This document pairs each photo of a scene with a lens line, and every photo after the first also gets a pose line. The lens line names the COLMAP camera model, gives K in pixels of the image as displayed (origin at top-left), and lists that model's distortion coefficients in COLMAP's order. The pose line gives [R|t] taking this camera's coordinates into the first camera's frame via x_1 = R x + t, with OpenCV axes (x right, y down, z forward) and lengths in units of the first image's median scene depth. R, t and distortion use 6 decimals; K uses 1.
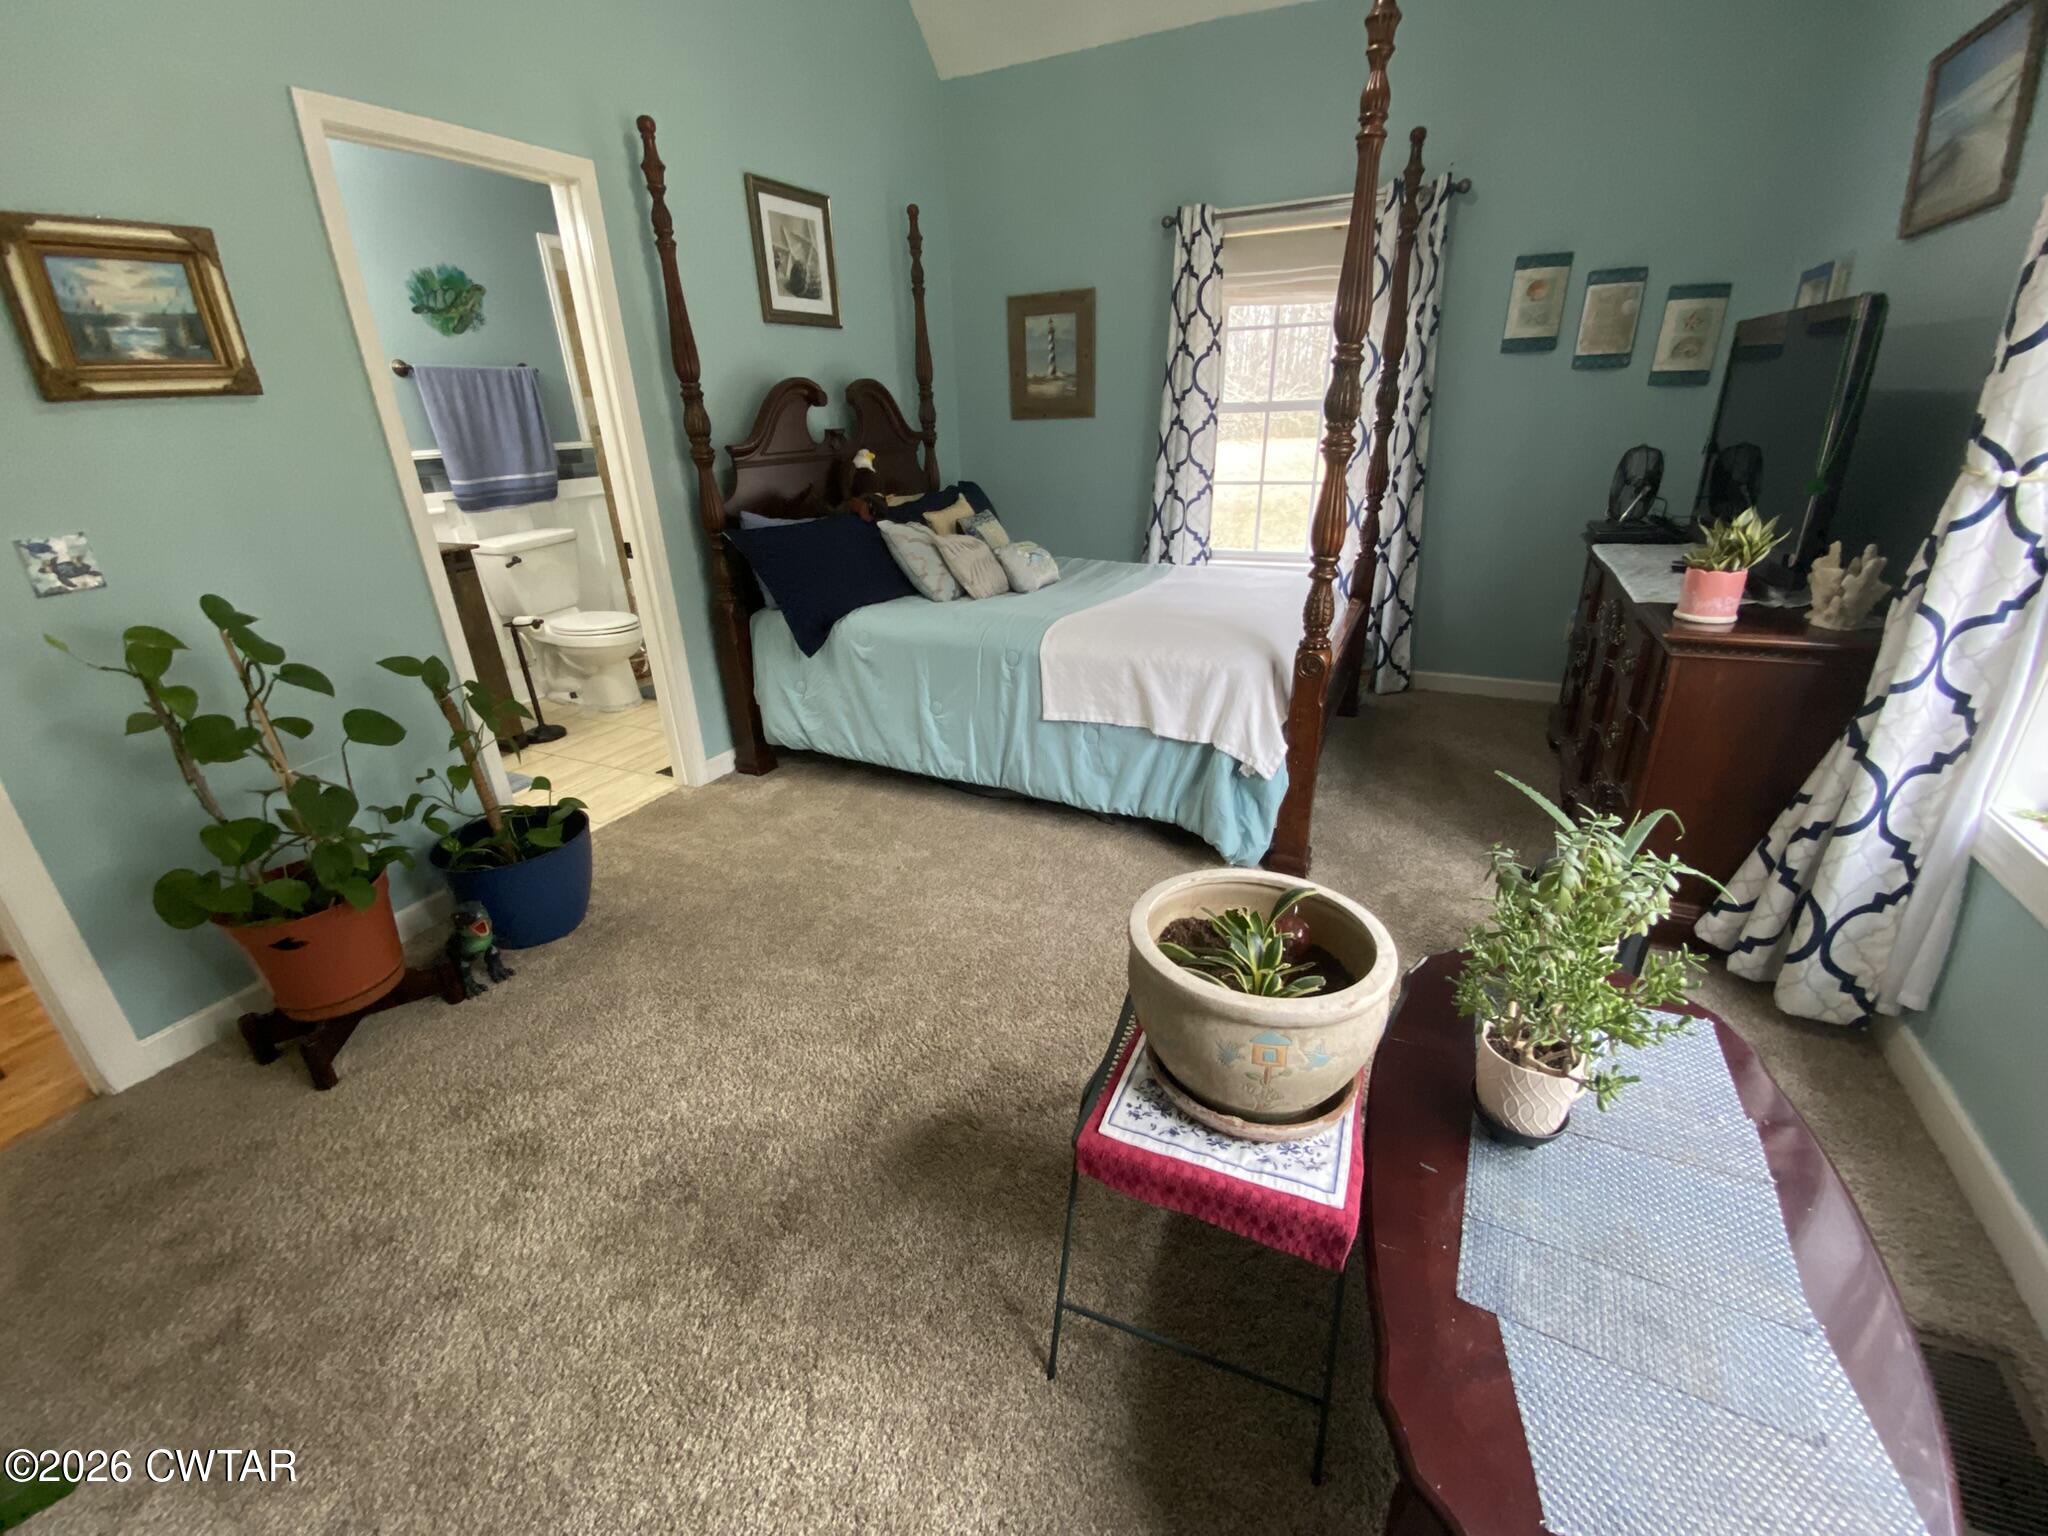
lens RADIAL K [[829.0, 0, 1028.4], [0, 829.0, 766.6], [0, 0, 1]] dist [0.015853, -0.018767]
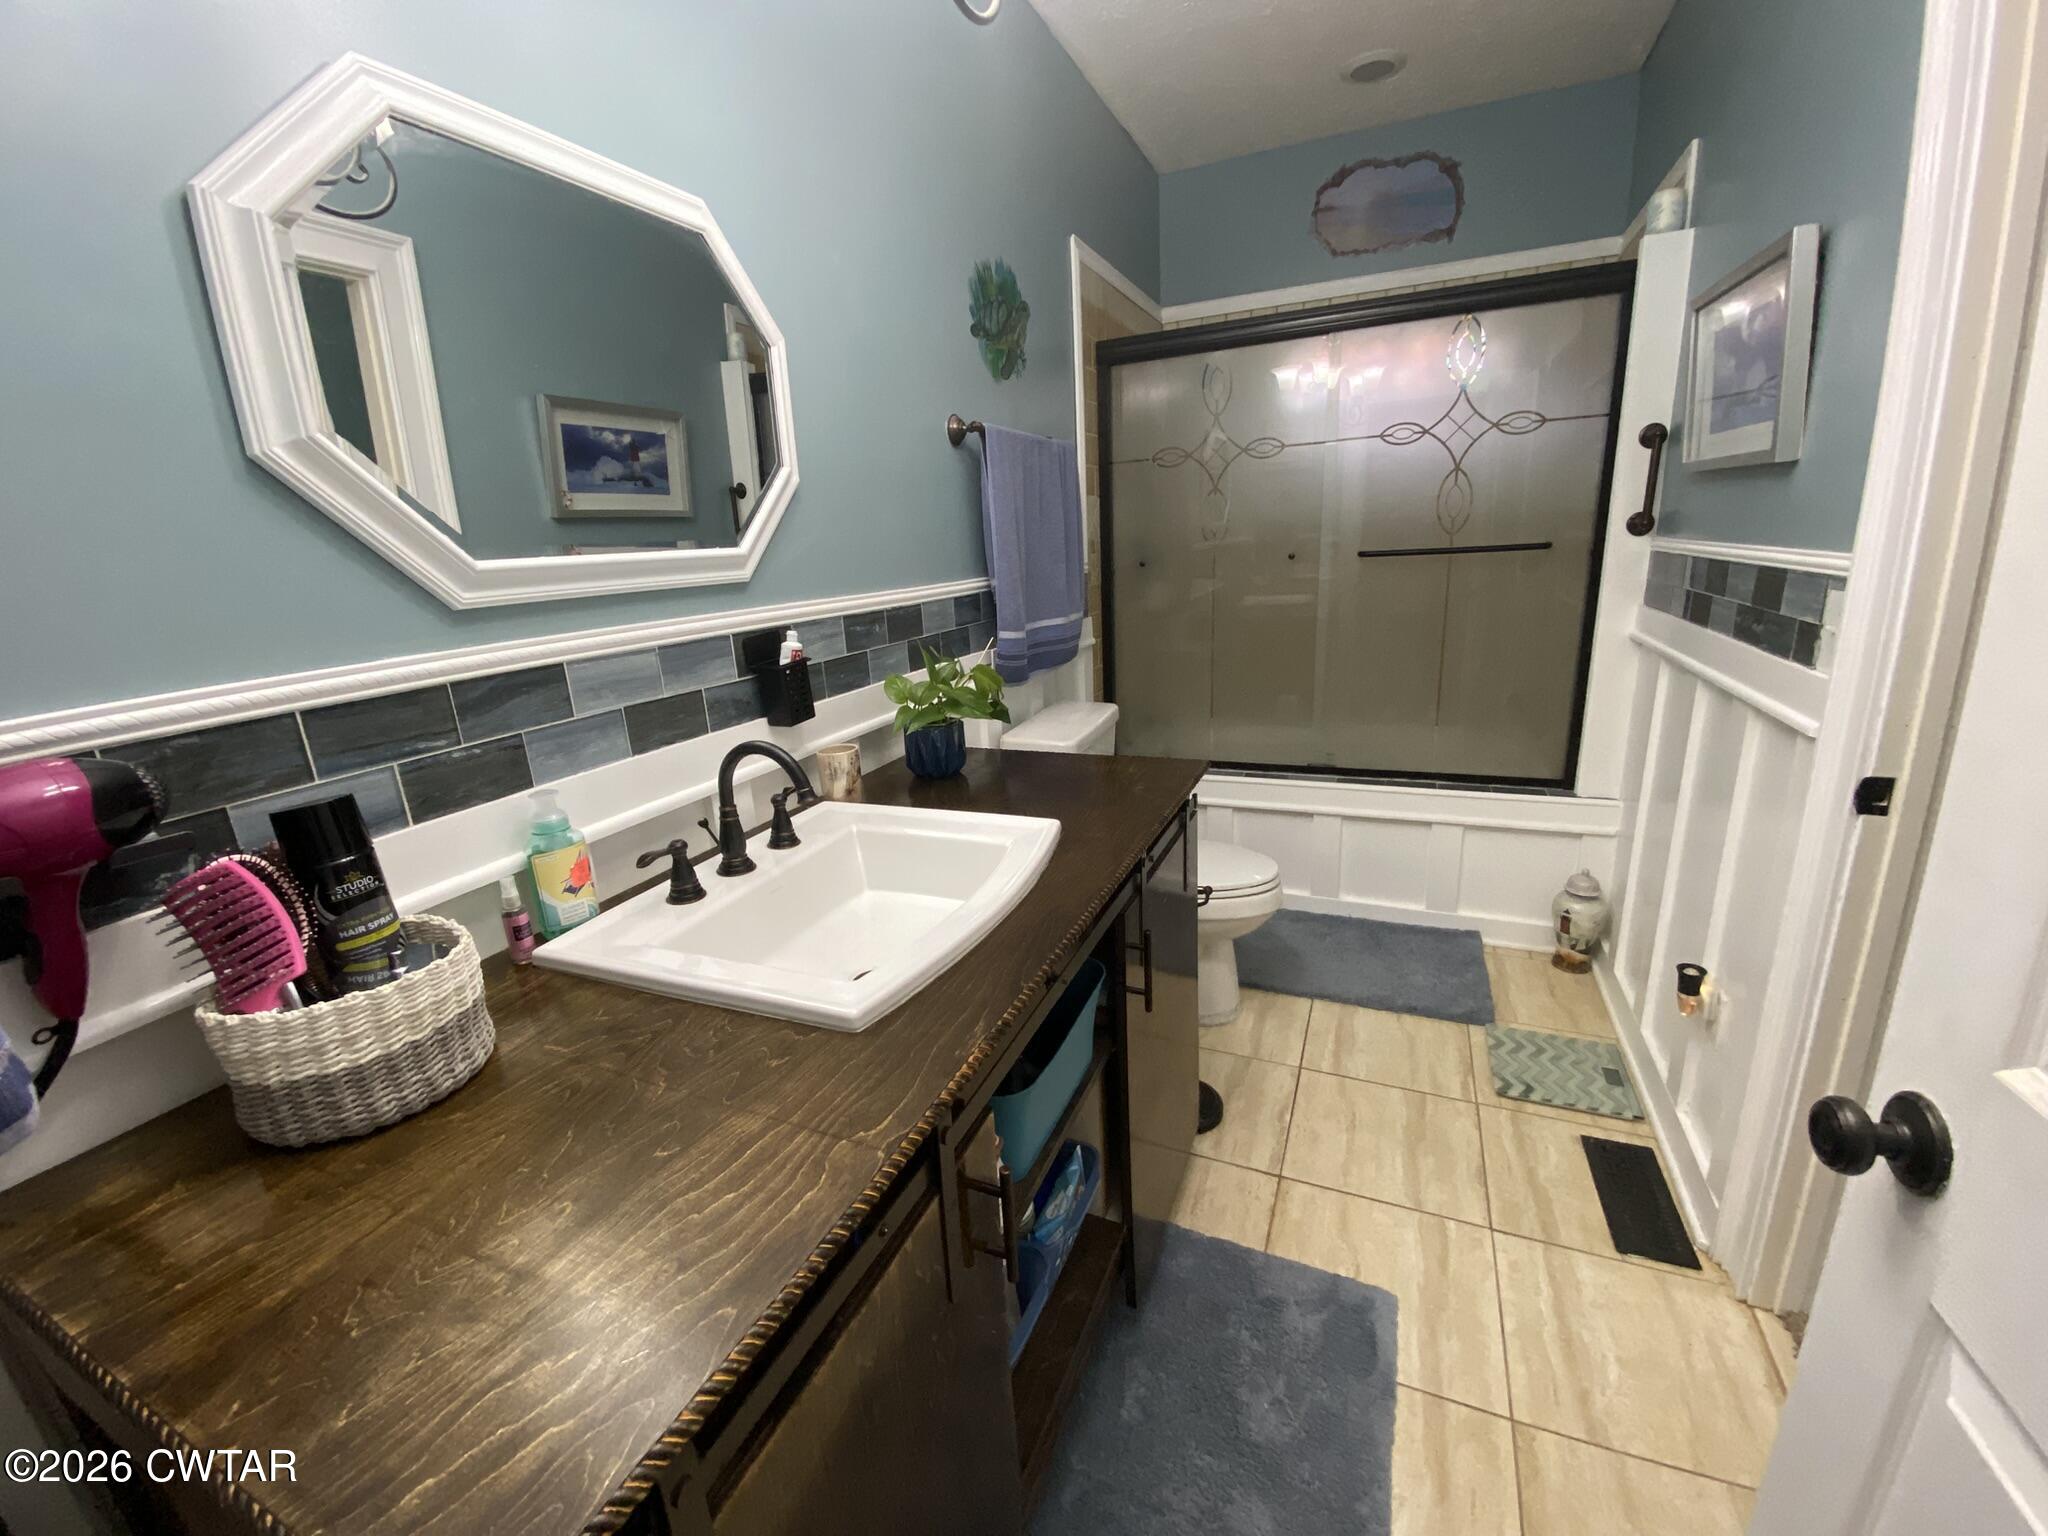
lens RADIAL K [[829.0, 0, 1022.8], [0, 829.0, 765.8], [0, 0, 1]] dist [0.015853, -0.018767]
pose [[0.999267, -0.033135, 0.019188, -0.710010], [0.035436, 0.990133, -0.135578, -0.186679], [-0.014506, 0.136159, 0.990581, 0.484357]]
